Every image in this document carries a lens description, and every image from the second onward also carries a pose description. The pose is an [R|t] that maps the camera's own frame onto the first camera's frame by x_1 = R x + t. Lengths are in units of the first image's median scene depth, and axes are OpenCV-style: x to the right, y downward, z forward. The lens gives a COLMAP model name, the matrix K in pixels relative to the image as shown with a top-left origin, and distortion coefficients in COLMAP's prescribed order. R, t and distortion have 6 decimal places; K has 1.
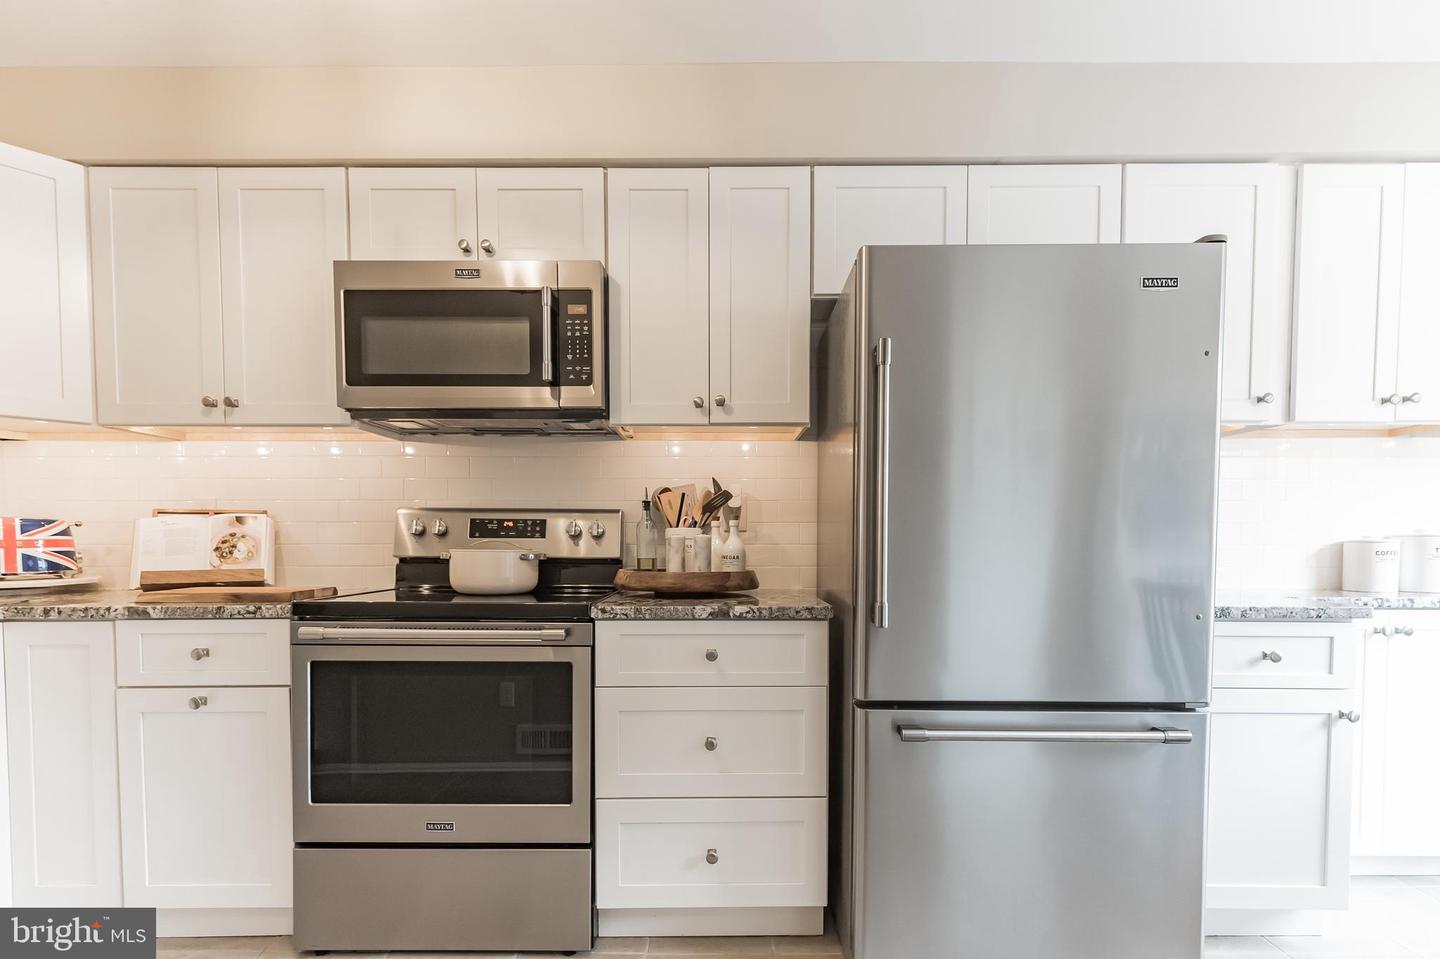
lens RADIAL K [[677.9, 0, 725.2], [0, 677.9, 563.6], [0, 0, 1]] dist [0.003478, 0.000314]
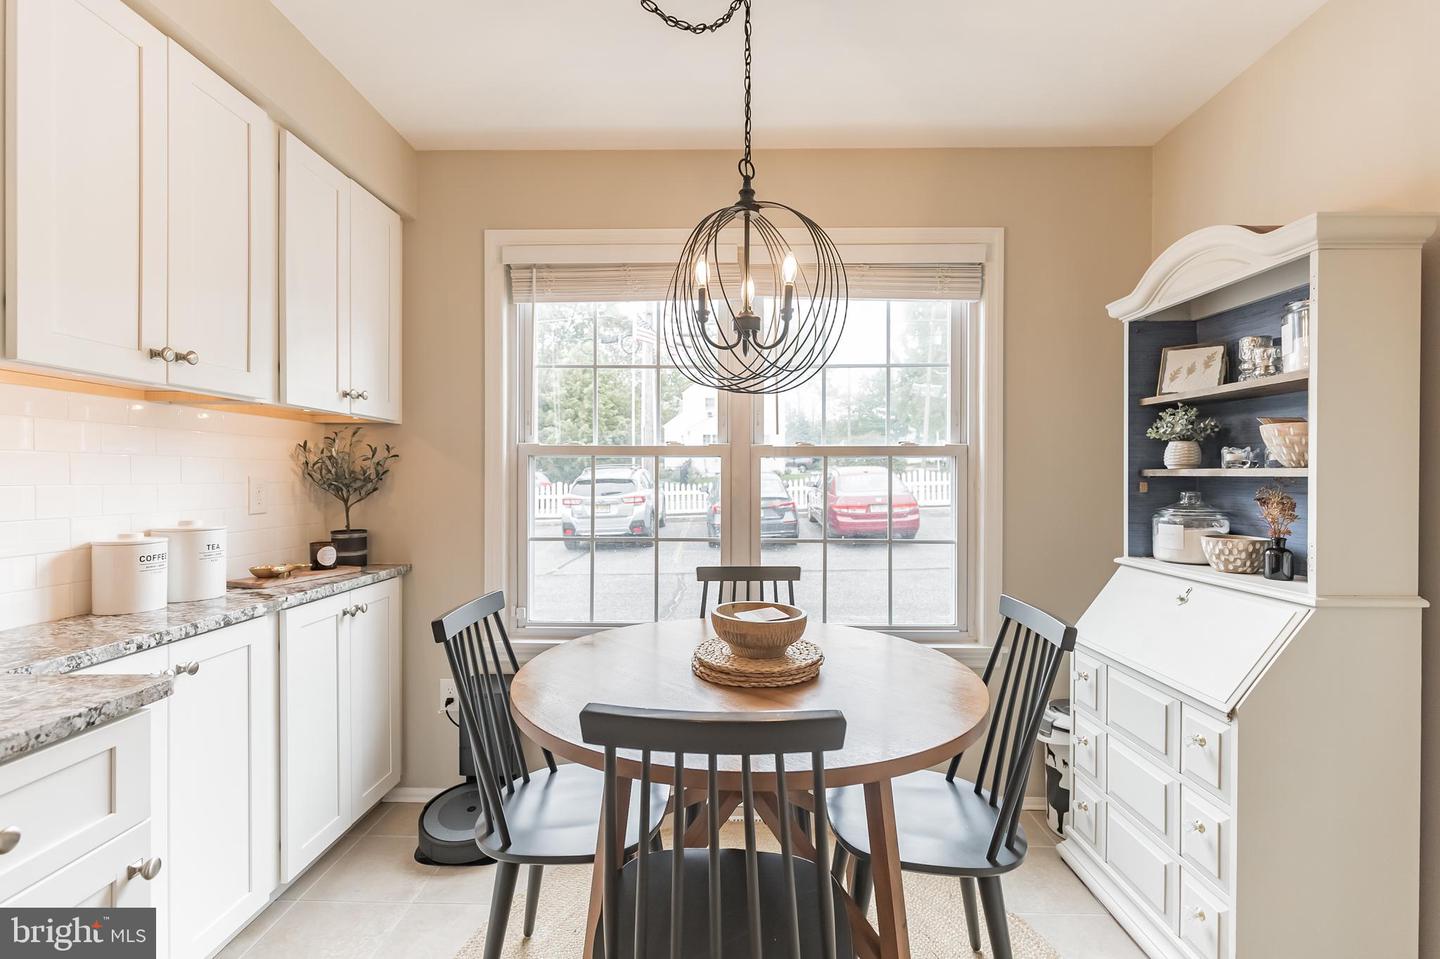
lens RADIAL K [[650.5, 0, 720.0], [0, 650.5, 479.5], [0, 0, 1]] dist [0.003184, 0.000729]
pose [[0.020909, -0.003808, 0.999774, 0.298752], [0.033095, 0.999447, 0.003114, -0.090150], [-0.999233, 0.033022, 0.021023, 0.397990]]
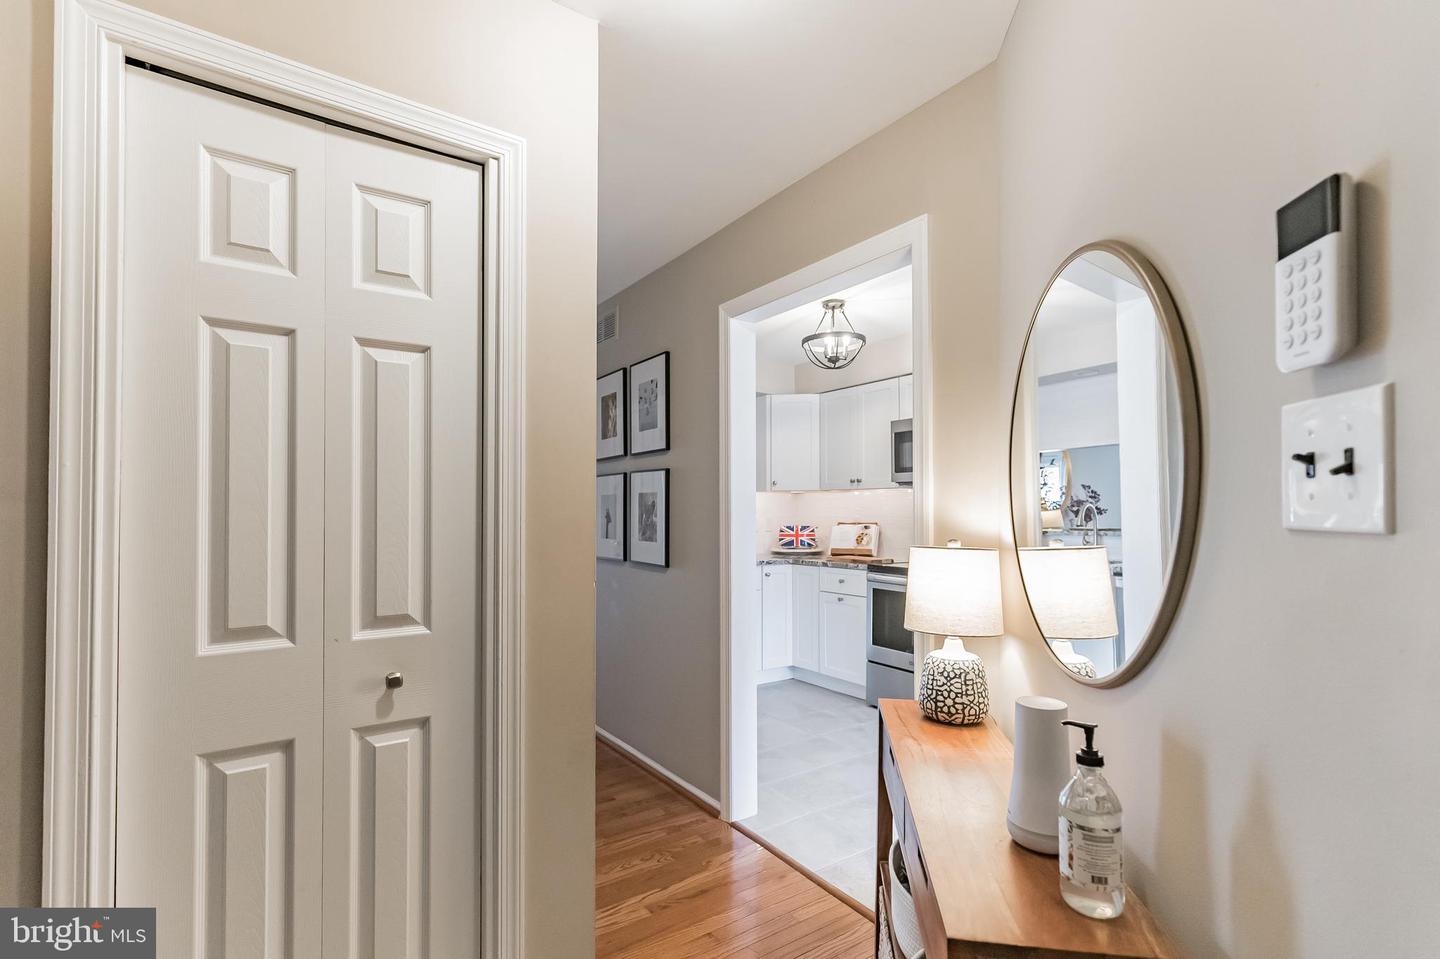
lens RADIAL K [[654.3, 0, 689.5], [0, 654.3, 502.3], [0, 0, 1]] dist [0.000794, 0.000025]
pose [[0.531677, -0.010980, -0.846876, 0.920992], [-0.031242, 0.998981, -0.032566, -0.062928], [0.846371, 0.043773, 0.530792, -0.743679]]
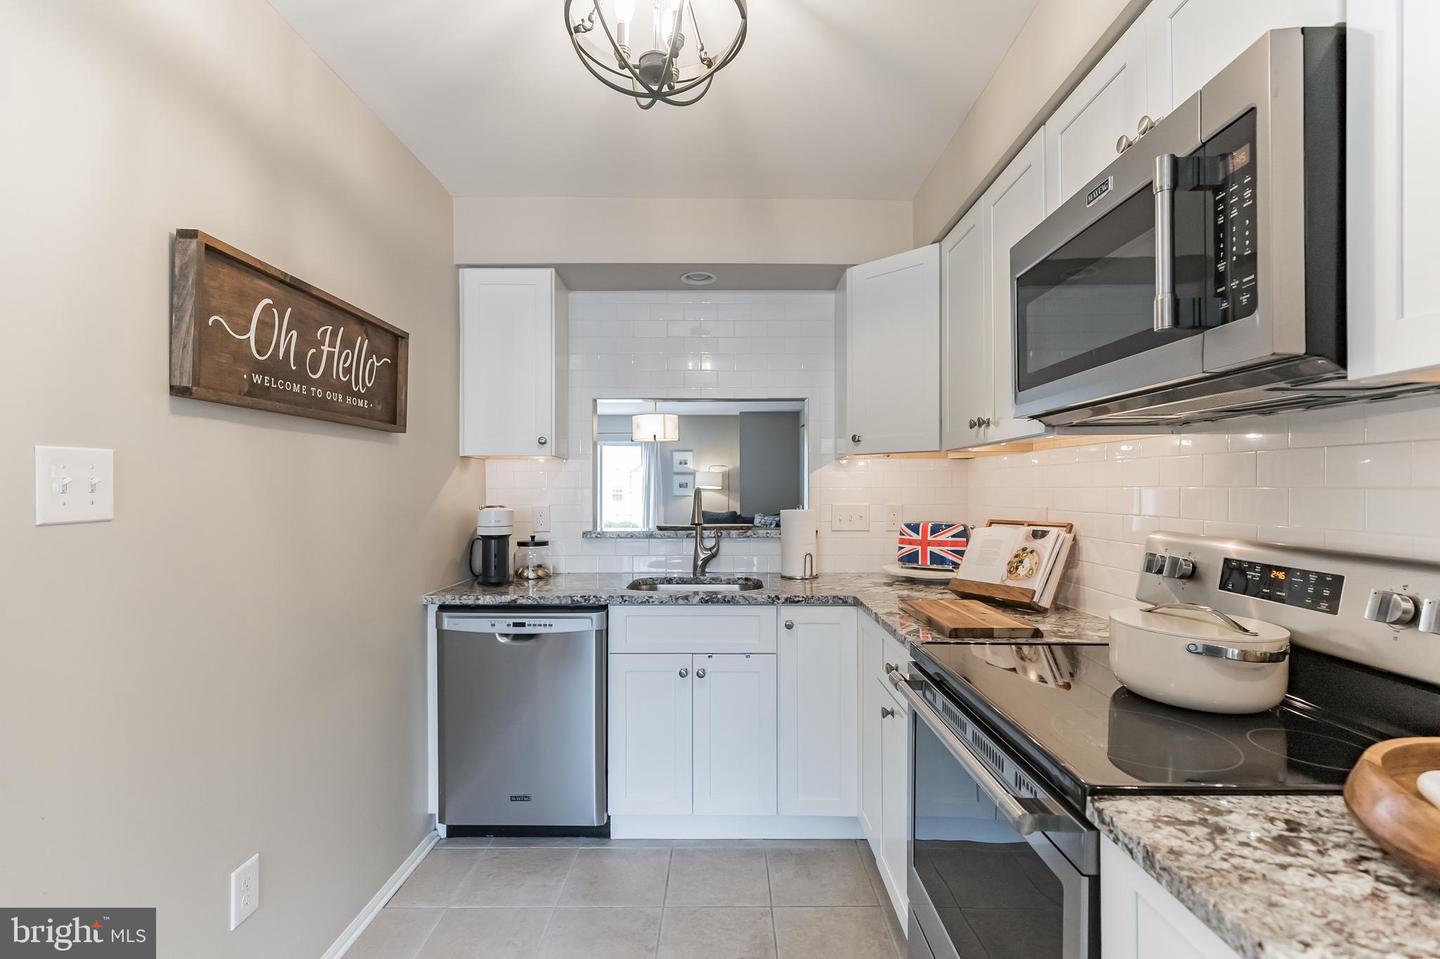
lens RADIAL K [[652.6, 0, 717.4], [0, 652.6, 486.2], [0, 0, 1]] dist [0.003326, 0.000147]
pose [[-0.014890, -0.000686, -0.999889, 0.236295], [-0.034184, 0.999416, -0.000177, -0.127224], [0.999305, 0.034178, -0.014905, 0.618013]]
